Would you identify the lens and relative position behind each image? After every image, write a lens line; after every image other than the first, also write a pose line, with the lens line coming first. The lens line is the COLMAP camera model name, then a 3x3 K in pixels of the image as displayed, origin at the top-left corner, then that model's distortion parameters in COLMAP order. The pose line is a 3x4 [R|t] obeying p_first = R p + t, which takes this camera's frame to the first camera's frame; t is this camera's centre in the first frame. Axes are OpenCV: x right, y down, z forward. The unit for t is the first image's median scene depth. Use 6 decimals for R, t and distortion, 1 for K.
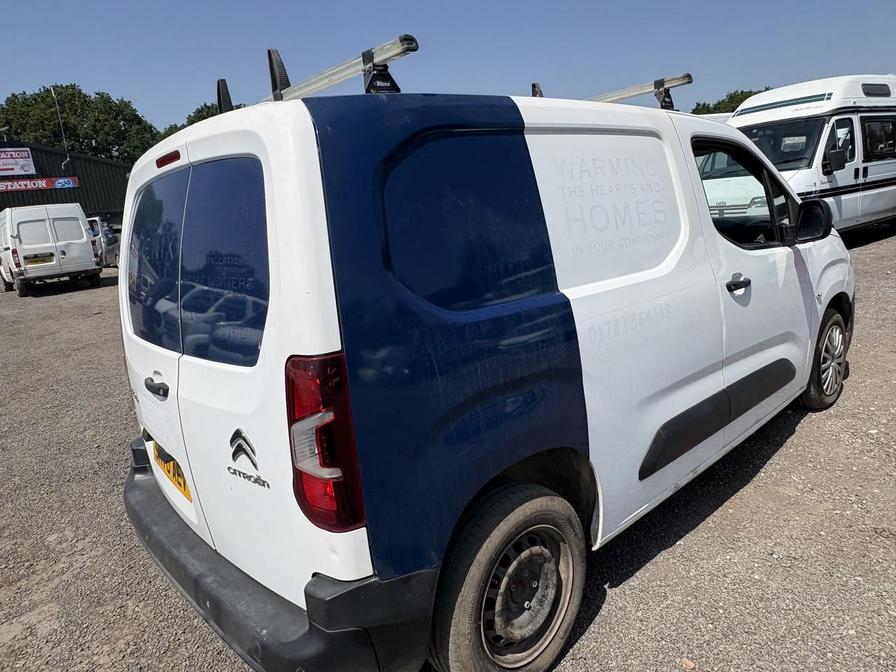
lens RADIAL K [[595.8, 0, 452.4], [0, 595.8, 334.8], [0, 0, 1]] dist [-0.005445, 0.007727]
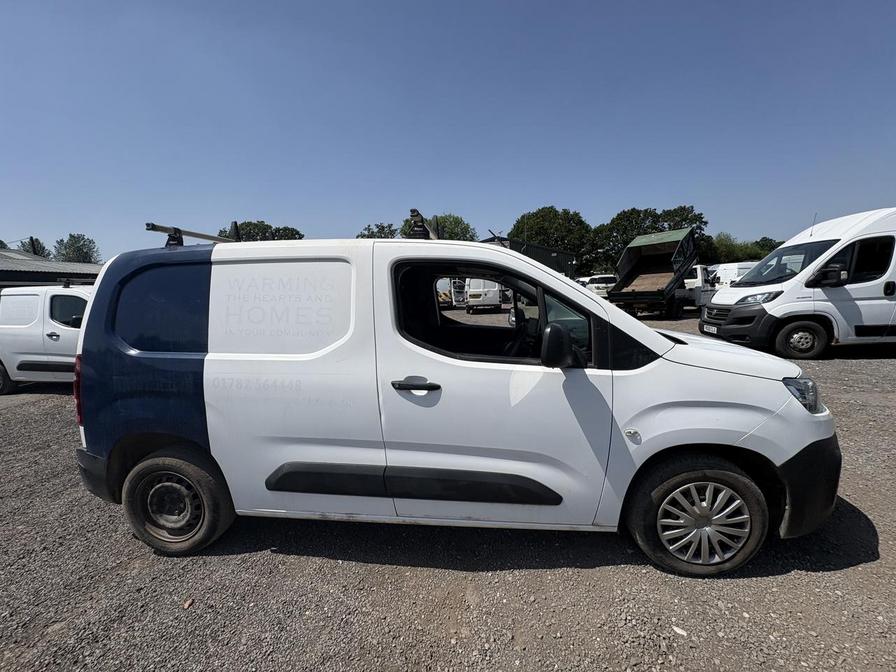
lens RADIAL K [[358.5, 0, 449.5], [0, 358.5, 339.7], [0, 0, 1]] dist [0.001573, -0.000305]
pose [[0.662808, 0.179742, -0.726896, 0.990247], [-0.197028, 0.978418, 0.062280, -0.223844], [0.722402, 0.101940, 0.683918, 0.550097]]
